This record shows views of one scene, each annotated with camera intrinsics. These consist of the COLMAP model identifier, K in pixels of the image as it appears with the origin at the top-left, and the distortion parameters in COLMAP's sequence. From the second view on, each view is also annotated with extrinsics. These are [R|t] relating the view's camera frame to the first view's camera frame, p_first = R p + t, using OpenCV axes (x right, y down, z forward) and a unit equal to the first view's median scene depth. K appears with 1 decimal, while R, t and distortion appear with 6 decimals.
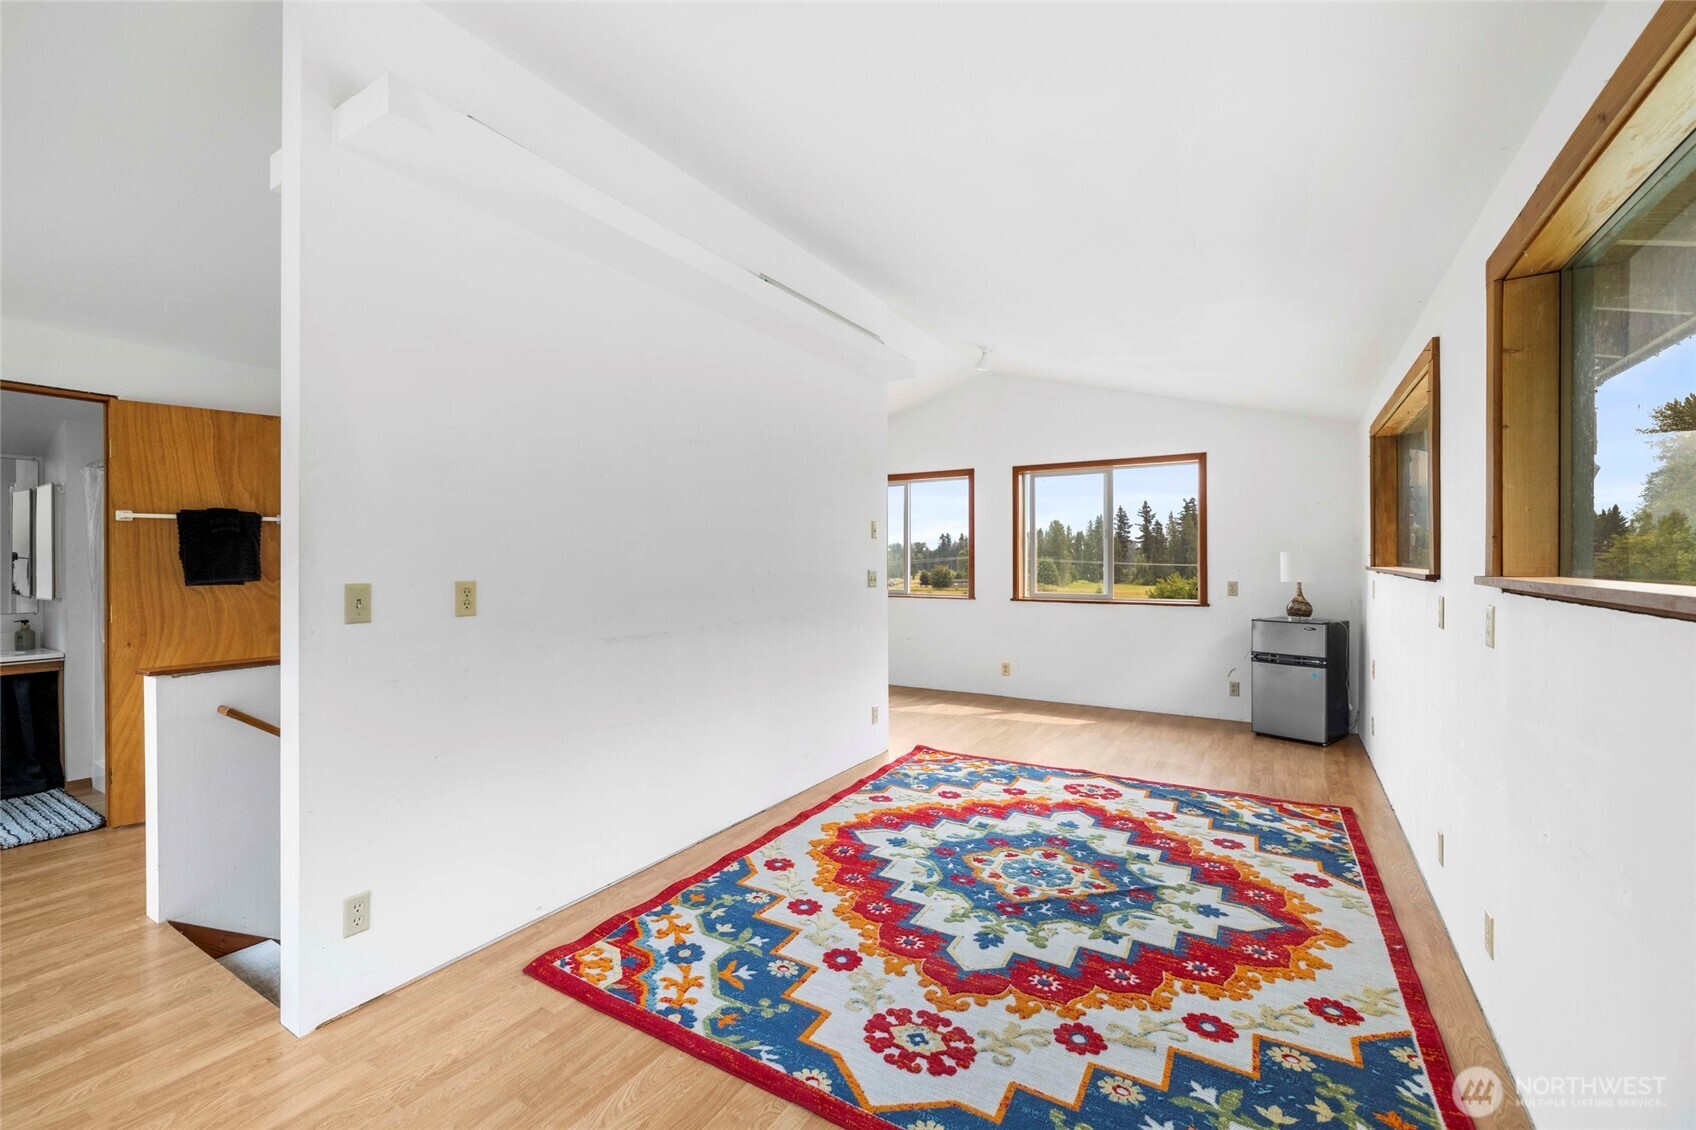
lens RADIAL K [[714.4, 0, 831.8], [0, 714.4, 564.3], [0, 0, 1]] dist [-0.002707, -0.000272]
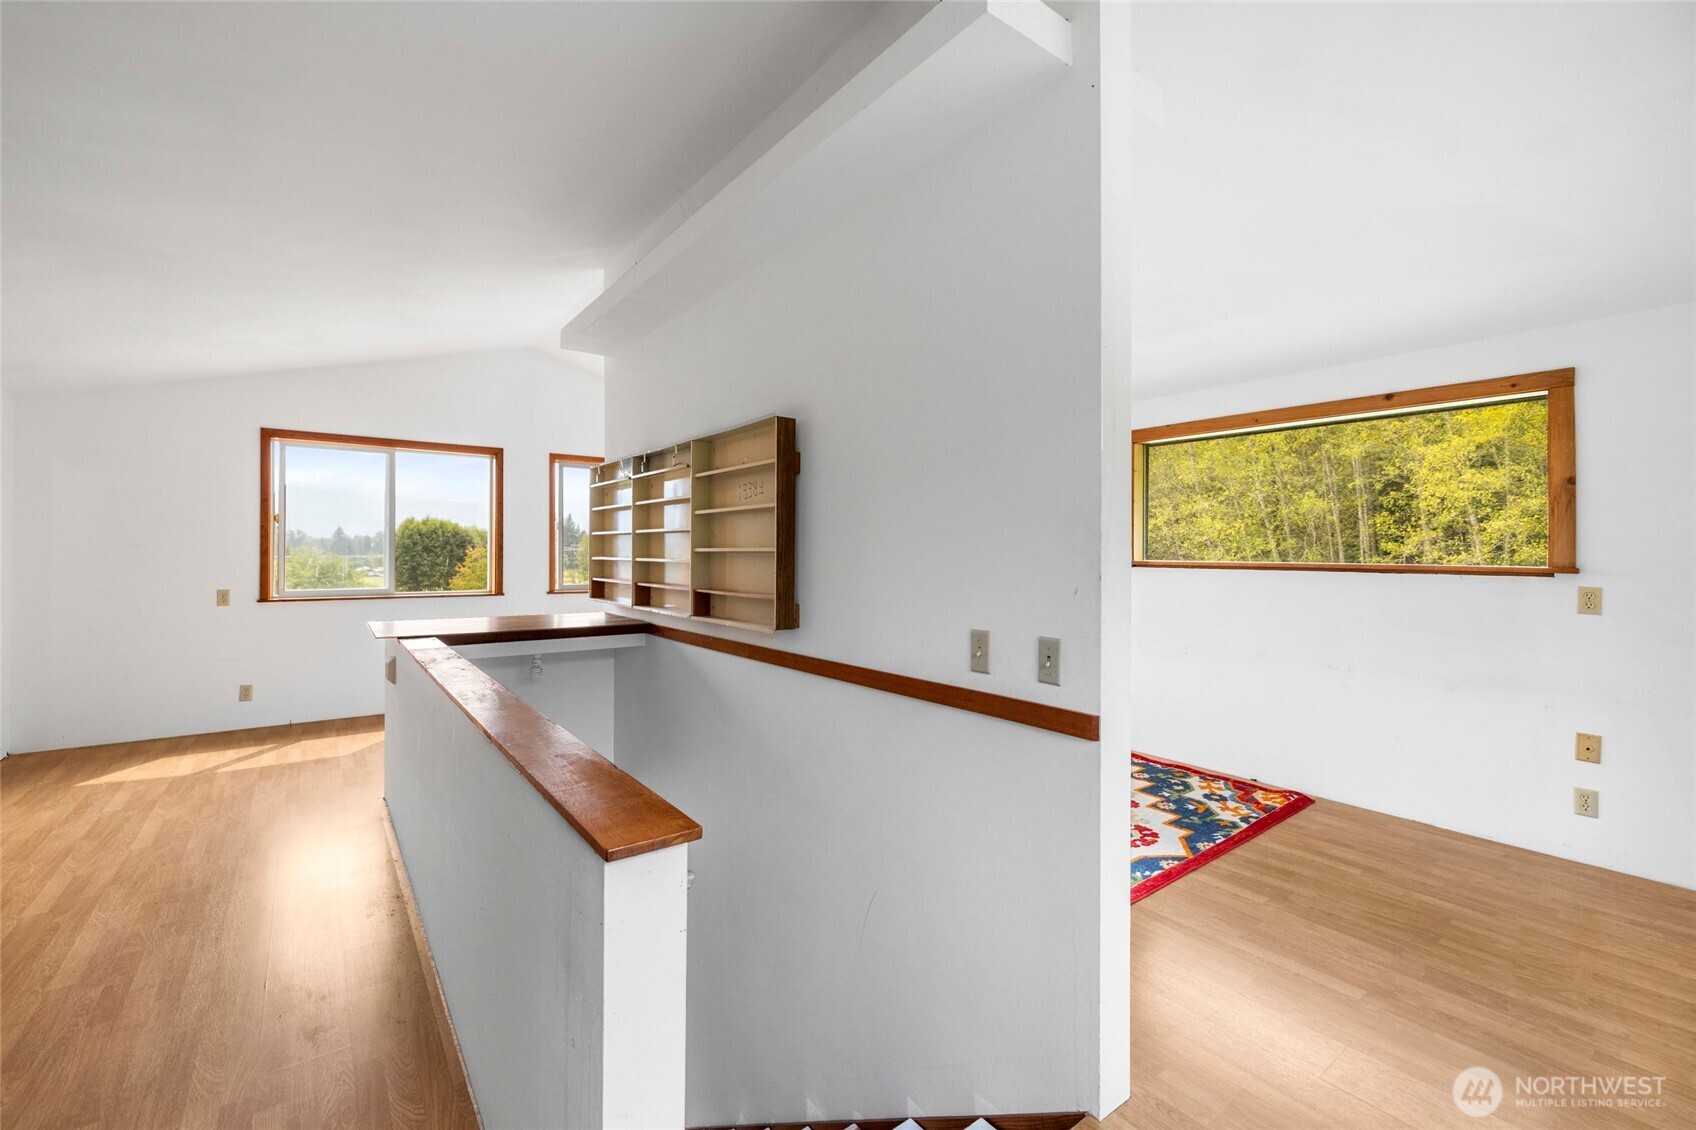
lens RADIAL K [[714.4, 0, 836.1], [0, 714.4, 556.6], [0, 0, 1]] dist [-0.002707, -0.000272]
pose [[0.356772, -0.003642, 0.934184, -1.795165], [0.000092, 0.999993, 0.003863, -0.008157], [-0.934192, -0.001293, 0.356770, 1.087159]]
